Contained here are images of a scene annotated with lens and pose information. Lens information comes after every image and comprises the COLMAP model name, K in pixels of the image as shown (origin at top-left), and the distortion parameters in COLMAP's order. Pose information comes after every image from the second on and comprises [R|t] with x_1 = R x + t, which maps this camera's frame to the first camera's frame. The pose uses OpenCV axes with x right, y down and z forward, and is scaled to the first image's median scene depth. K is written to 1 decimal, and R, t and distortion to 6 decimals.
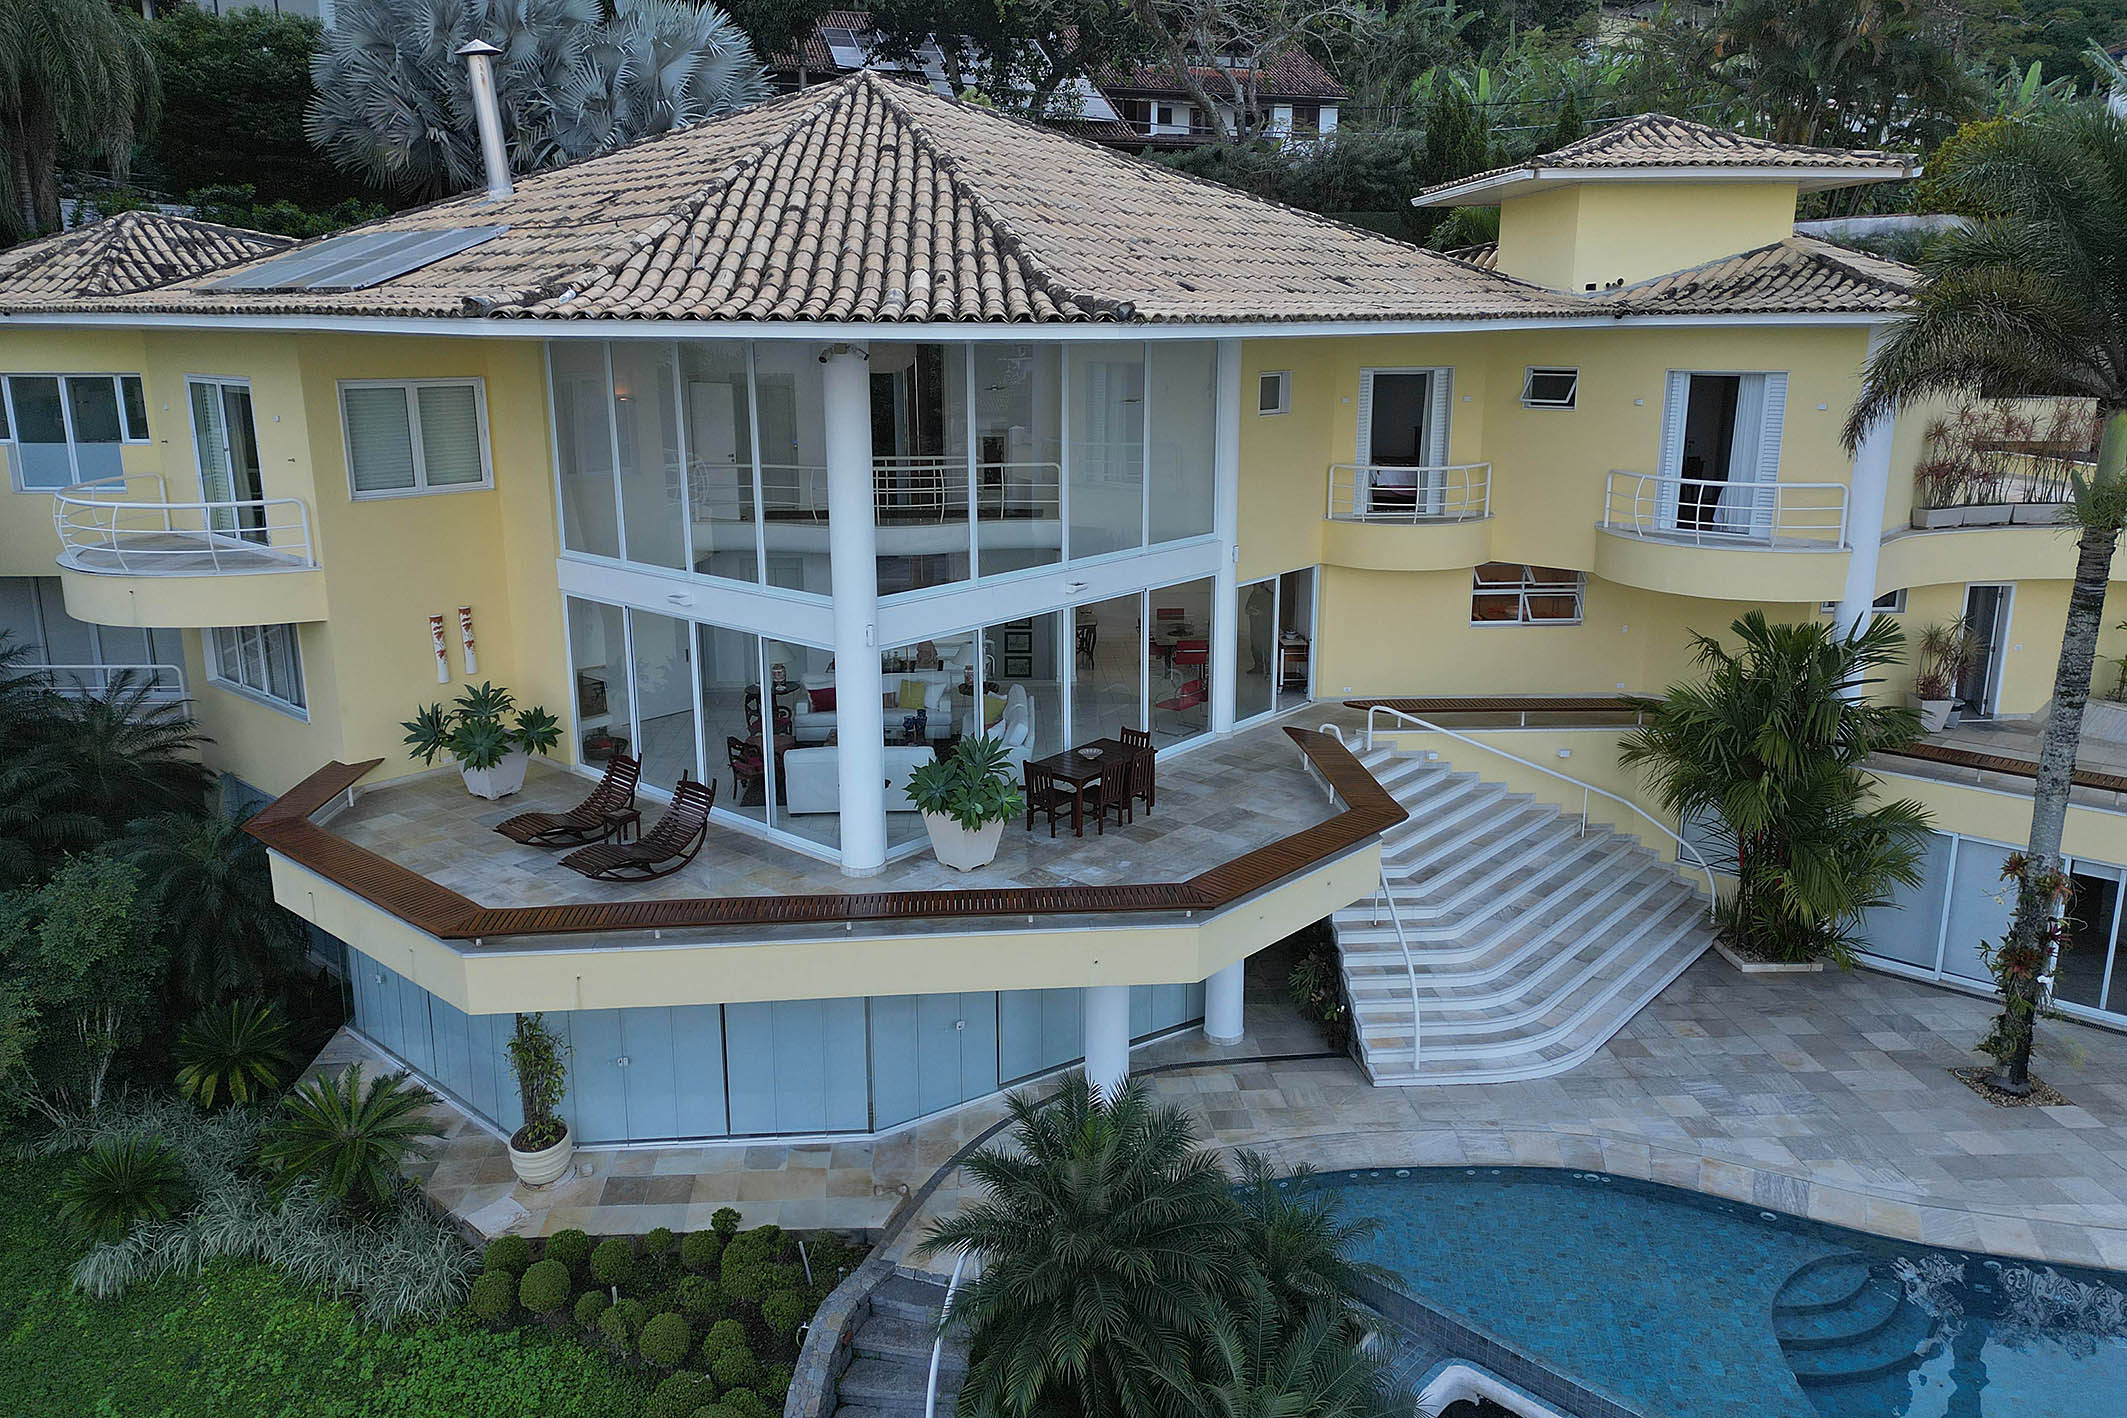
lens RADIAL K [[1471.6, 0, 1064.3], [0, 1471.6, 652.7], [0, 0, 1]] dist [0.067979, -0.064276]
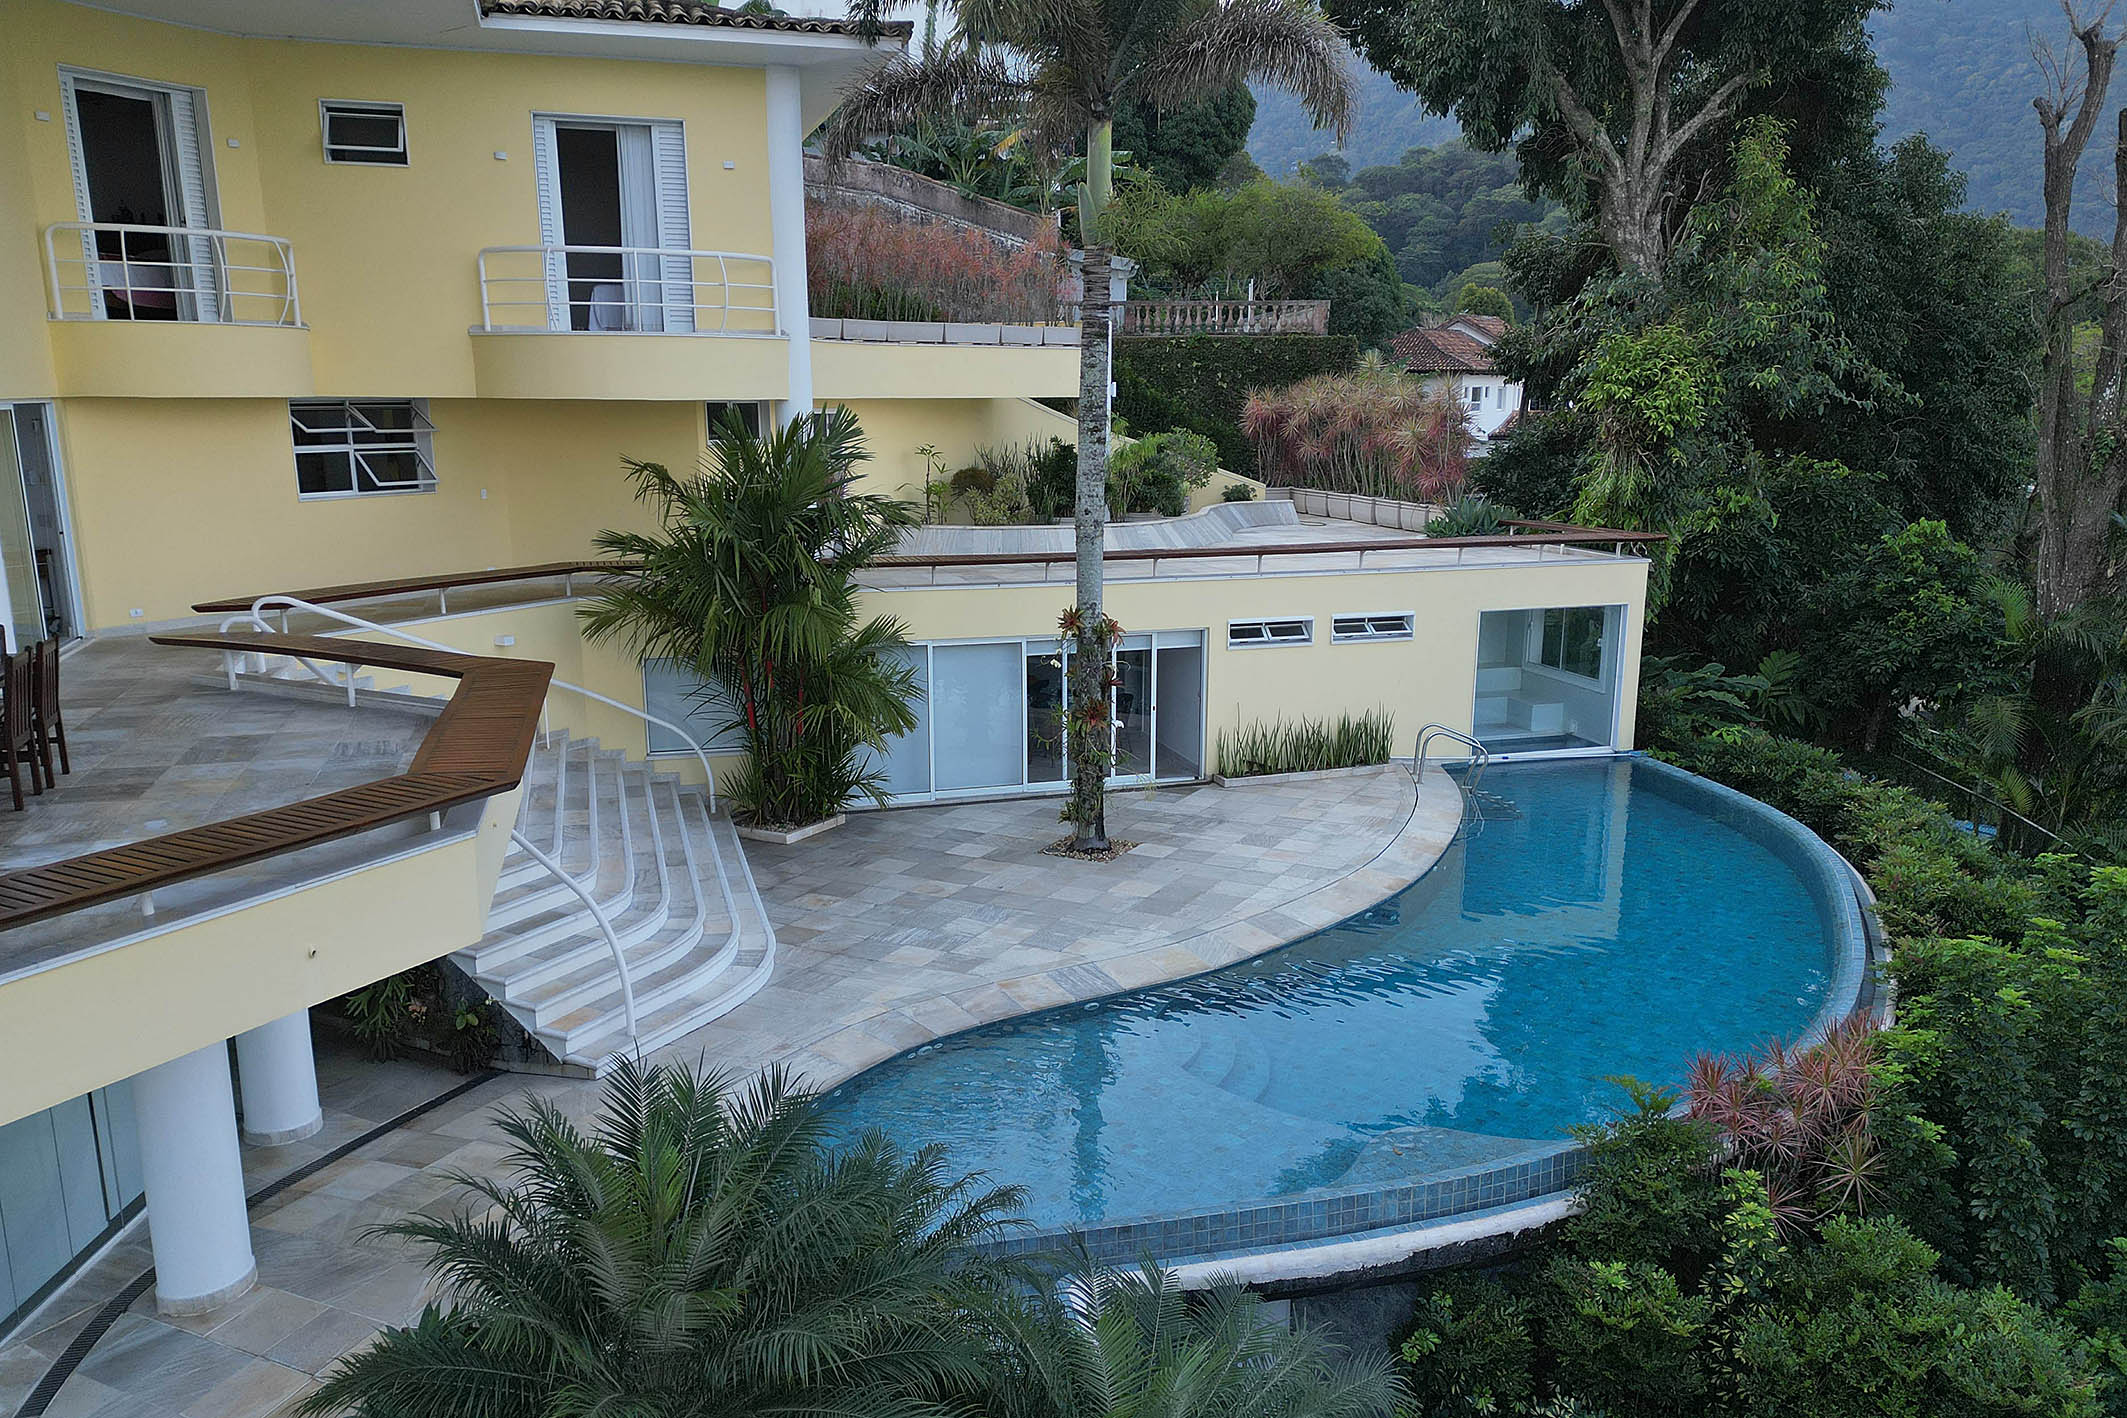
lens RADIAL K [[1578.9, 0, 1065.1], [0, 1578.9, 768.0], [0, 0, 1]] dist [0.094643, -0.101328]
pose [[0.533090, -0.193676, 0.823592, -0.226083], [0.184084, 0.976677, 0.110523, 0.115518], [-0.825789, 0.092692, 0.556310, 0.413795]]
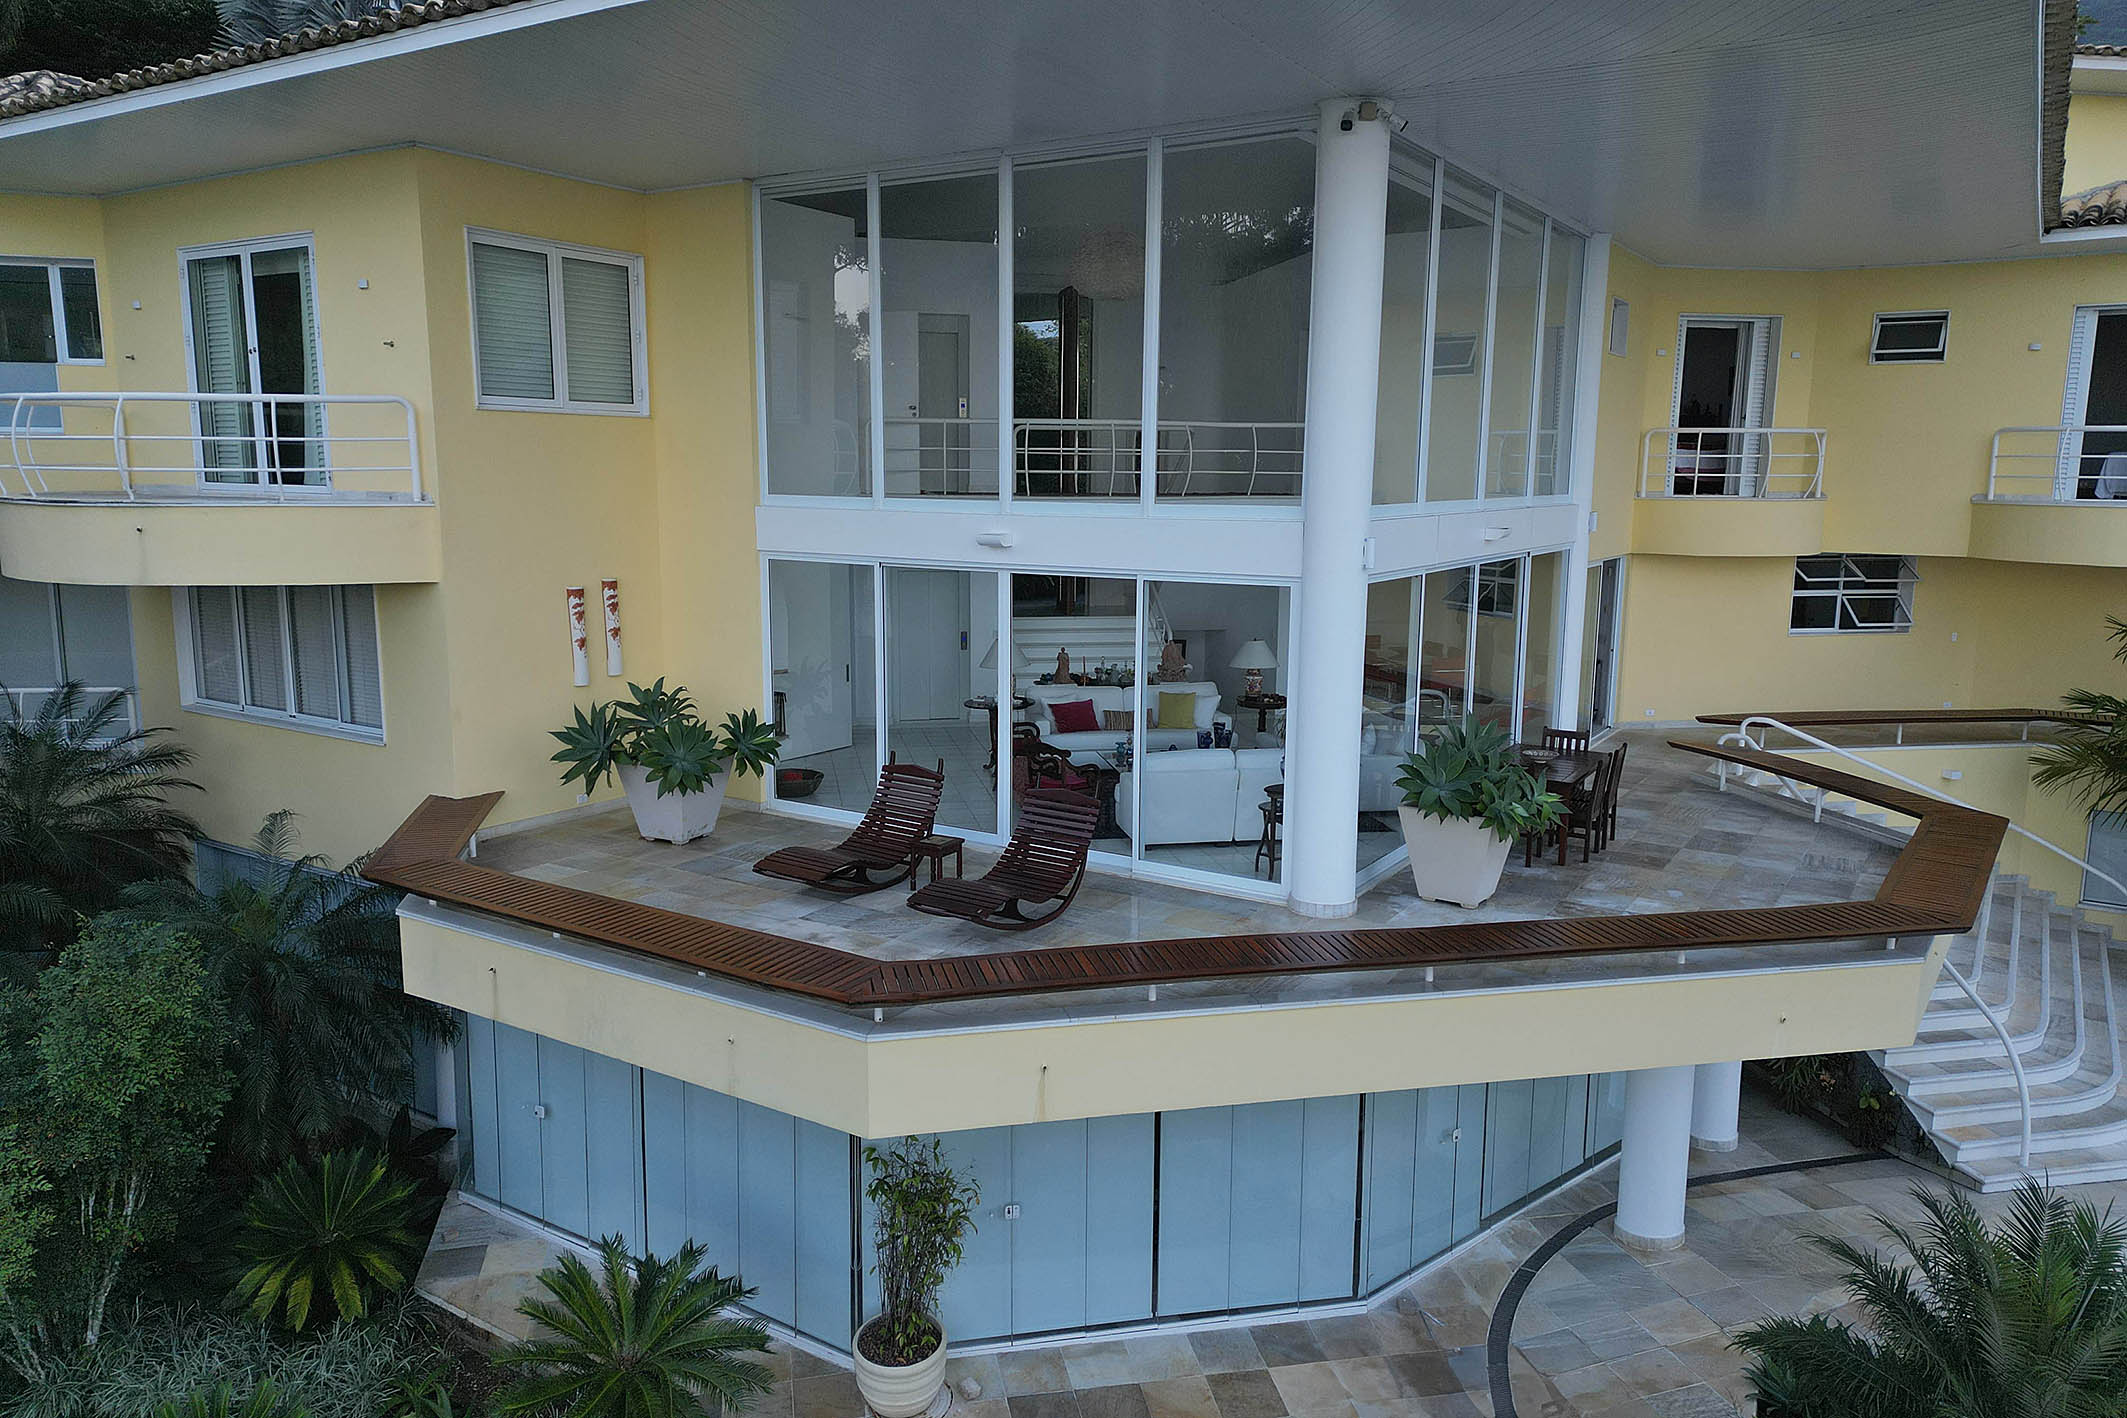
lens RADIAL K [[1475.1, 0, 1063.5], [0, 1475.1, 709.0], [0, 0, 1]] dist [0.070302, -0.066168]
pose [[0.989667, -0.012313, 0.142852, -0.329848], [0.020808, 0.998093, -0.058120, 0.086227], [-0.141864, 0.060492, 0.988036, 0.311773]]
